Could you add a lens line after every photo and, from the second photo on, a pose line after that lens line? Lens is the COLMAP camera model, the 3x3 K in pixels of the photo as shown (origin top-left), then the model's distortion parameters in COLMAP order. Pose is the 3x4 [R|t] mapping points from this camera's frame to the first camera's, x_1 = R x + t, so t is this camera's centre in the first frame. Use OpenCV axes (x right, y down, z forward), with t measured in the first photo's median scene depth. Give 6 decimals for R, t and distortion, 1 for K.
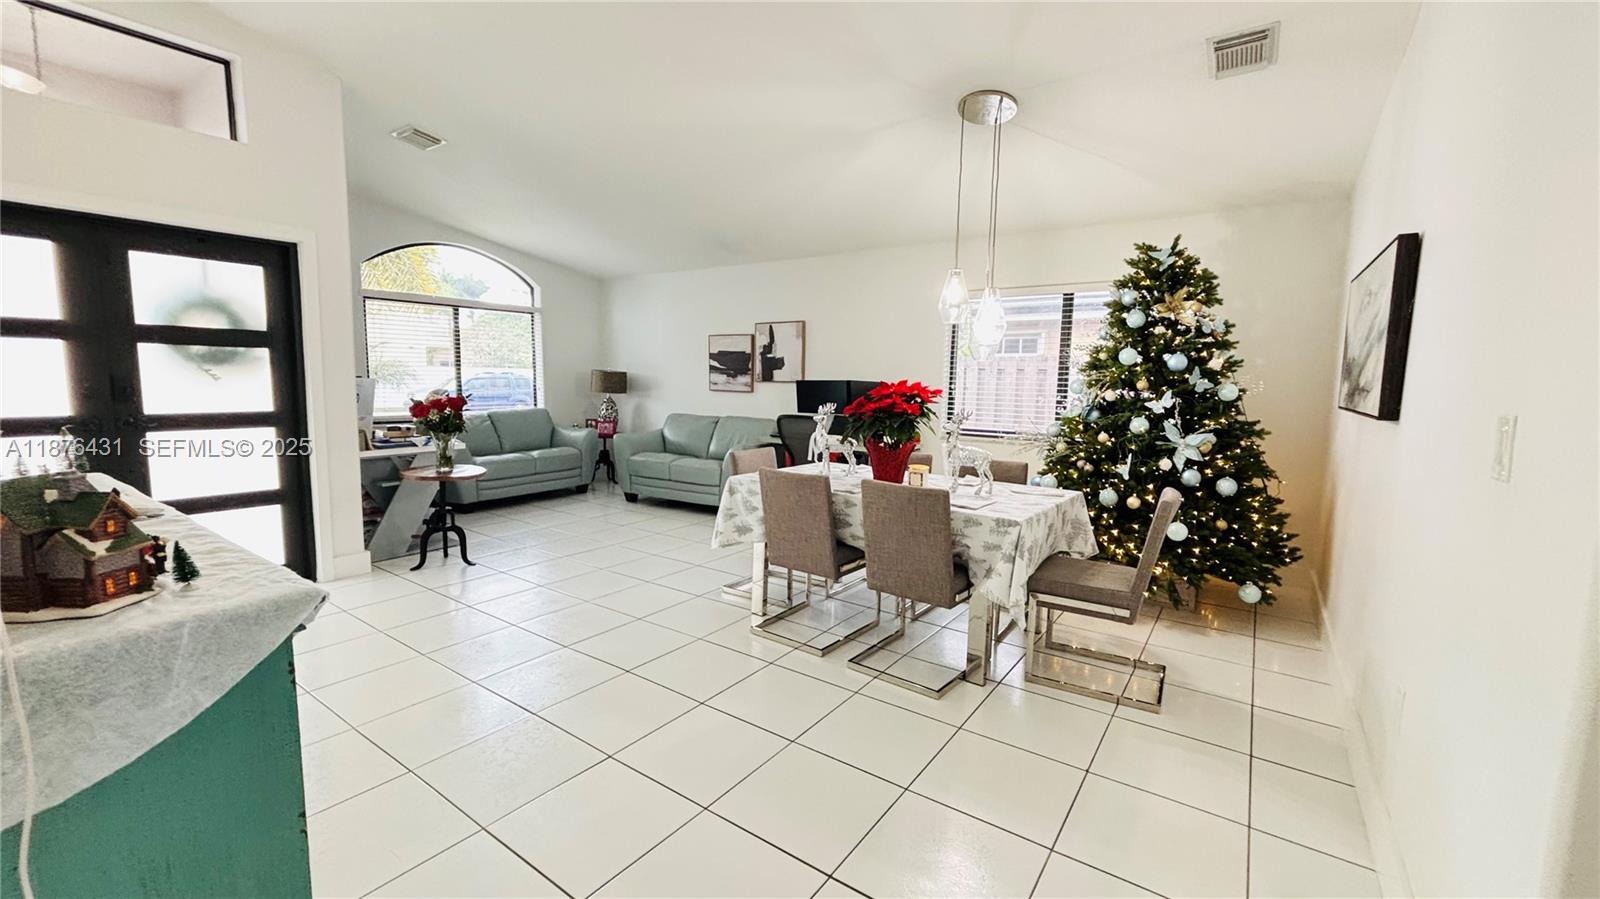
lens RADIAL K [[650.6, 0, 801.7], [0, 650.6, 454.7], [0, 0, 1]] dist [-0.010282, -0.000023]
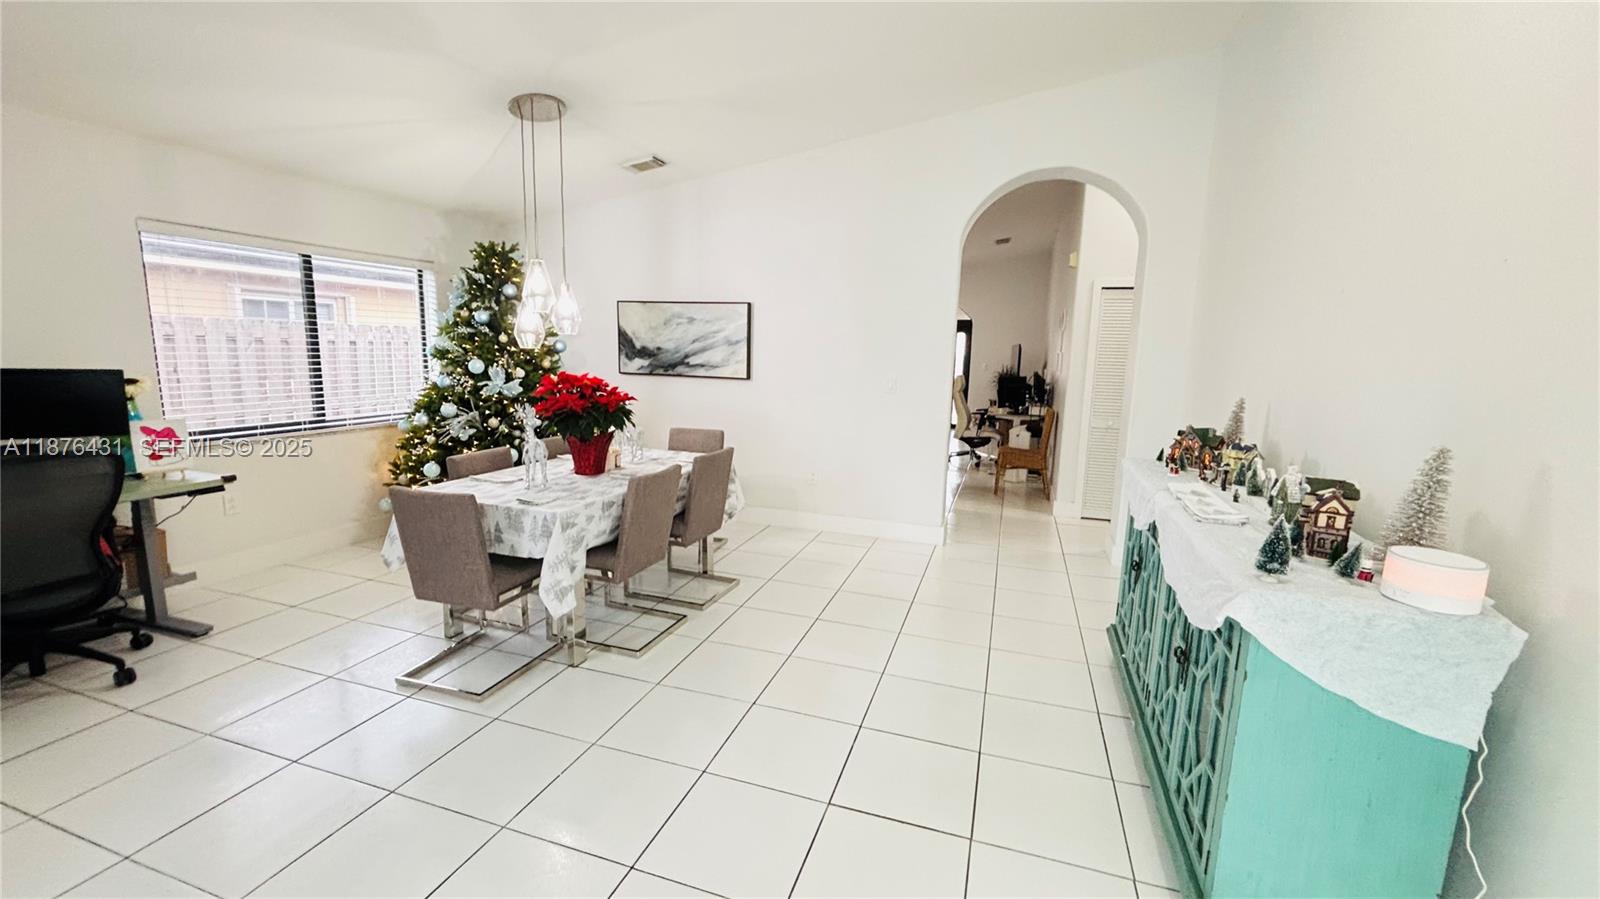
lens RADIAL K [[633.1, 0, 793.8], [0, 633.1, 450.0], [0, 0, 1]] dist [-0.014586, 0.003674]
pose [[-0.286287, -0.176457, 0.941755, -0.505968], [0.081543, 0.974842, 0.207445, -0.097714], [-0.954668, 0.136182, -0.264696, 0.540086]]
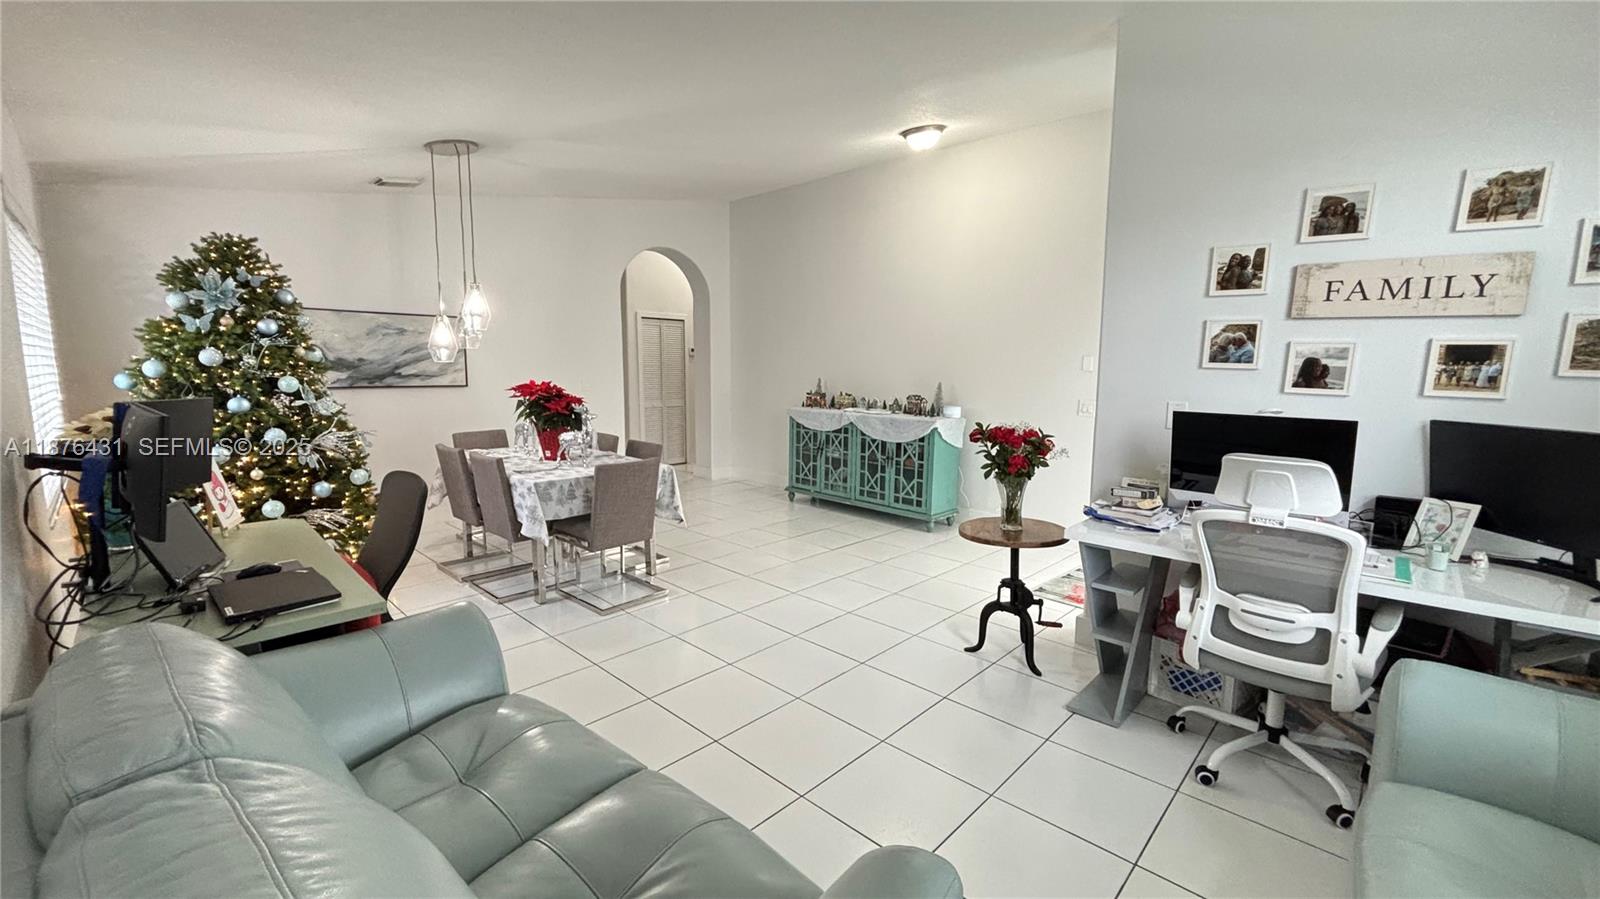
lens RADIAL K [[634.2, 0, 805.9], [0, 634.2, 451.2], [0, 0, 1]] dist [0.001846, -0.008606]
pose [[-0.988743, -0.050686, 0.140774, -0.317863], [-0.013392, 0.967076, 0.254137, -0.170715], [-0.149020, 0.249391, -0.956868, 1.194975]]
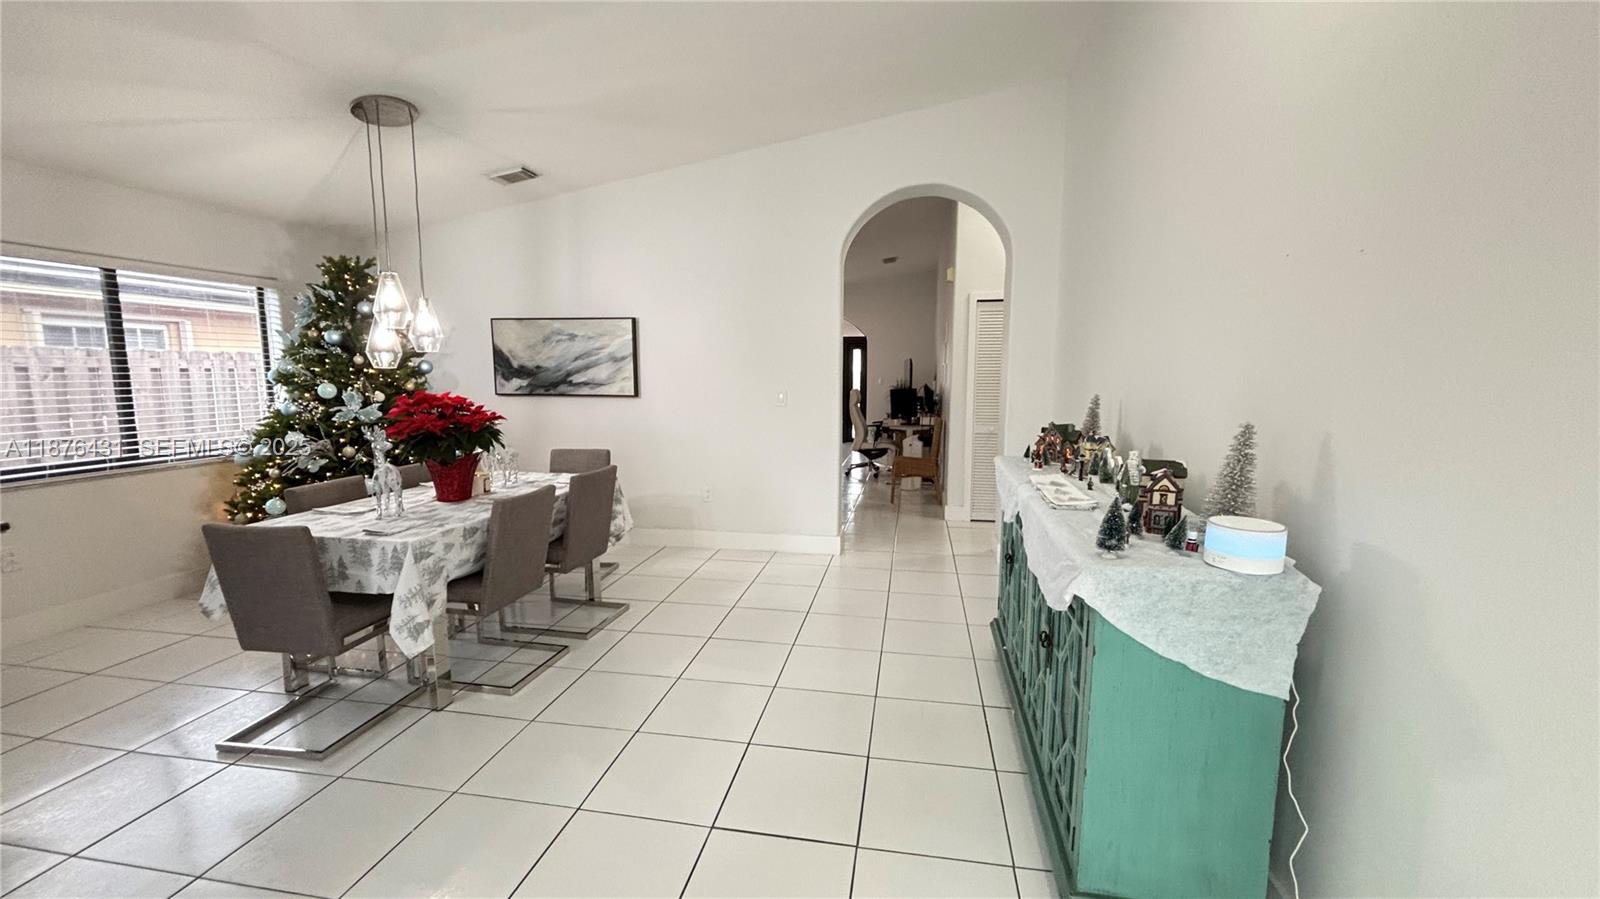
lens RADIAL K [[633.1, 0, 793.8], [0, 633.1, 450.0], [0, 0, 1]] dist [-0.014586, 0.003674]
pose [[-0.421946, -0.129313, 0.897352, -0.508022], [0.097960, 0.977479, 0.186921, -0.085343], [-0.901313, 0.166775, -0.399776, 0.516226]]
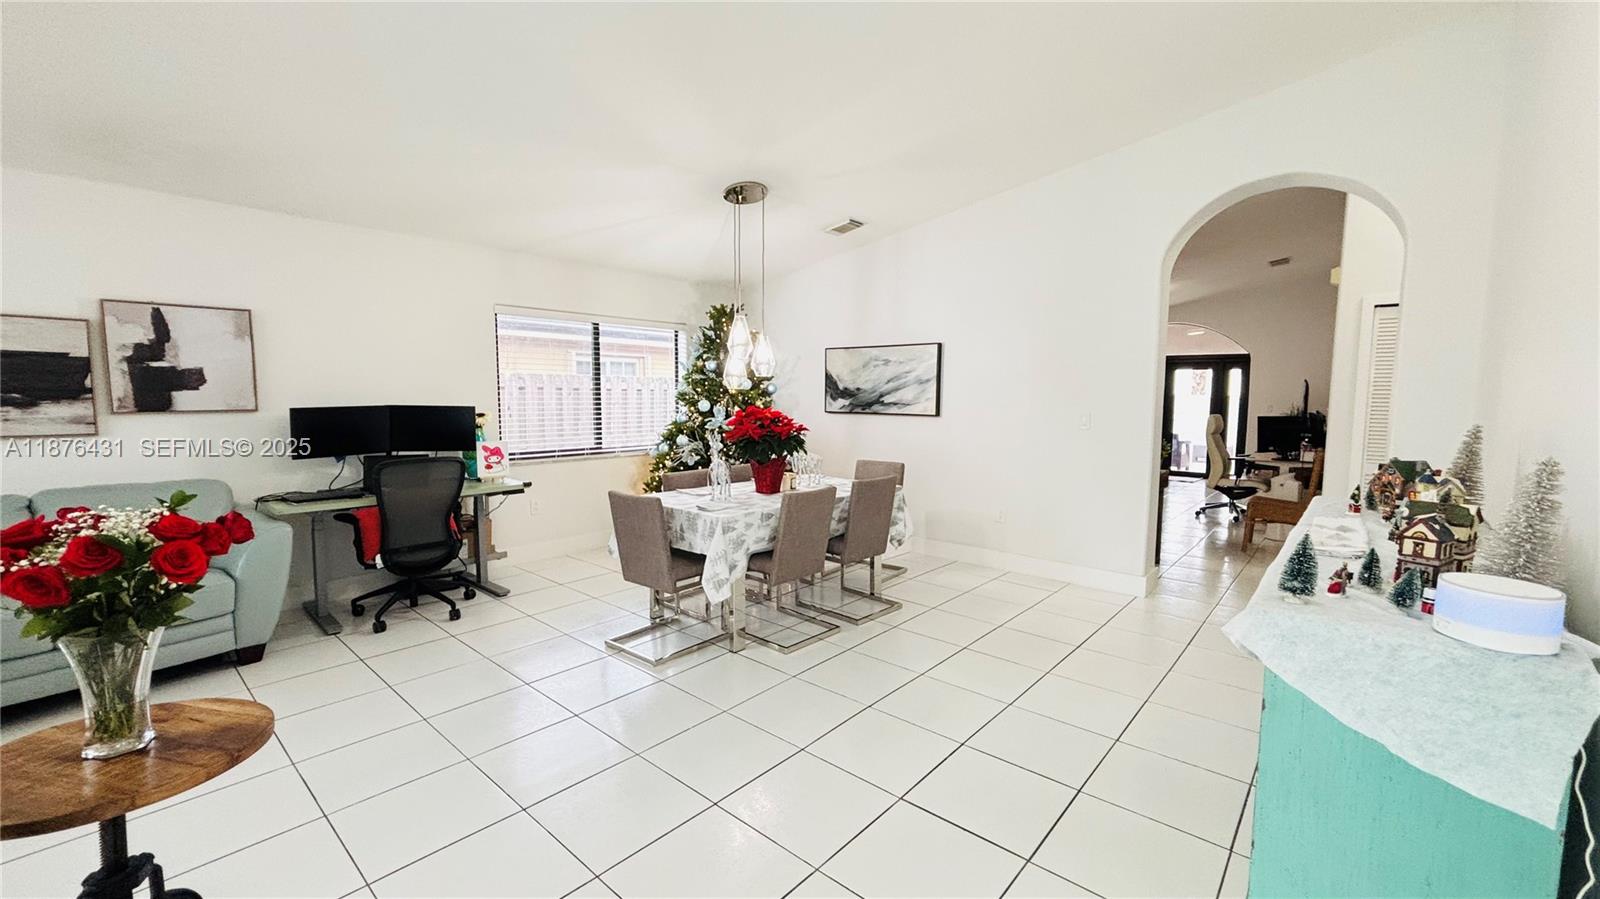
lens RADIAL K [[634.2, 0, 805.9], [0, 634.2, 451.2], [0, 0, 1]] dist [0.001846, -0.008606]
pose [[0.107096, -0.106047, 0.988577, -0.571497], [0.111323, 0.989322, 0.094066, -0.075377], [-0.987997, 0.099977, 0.117758, 0.444647]]
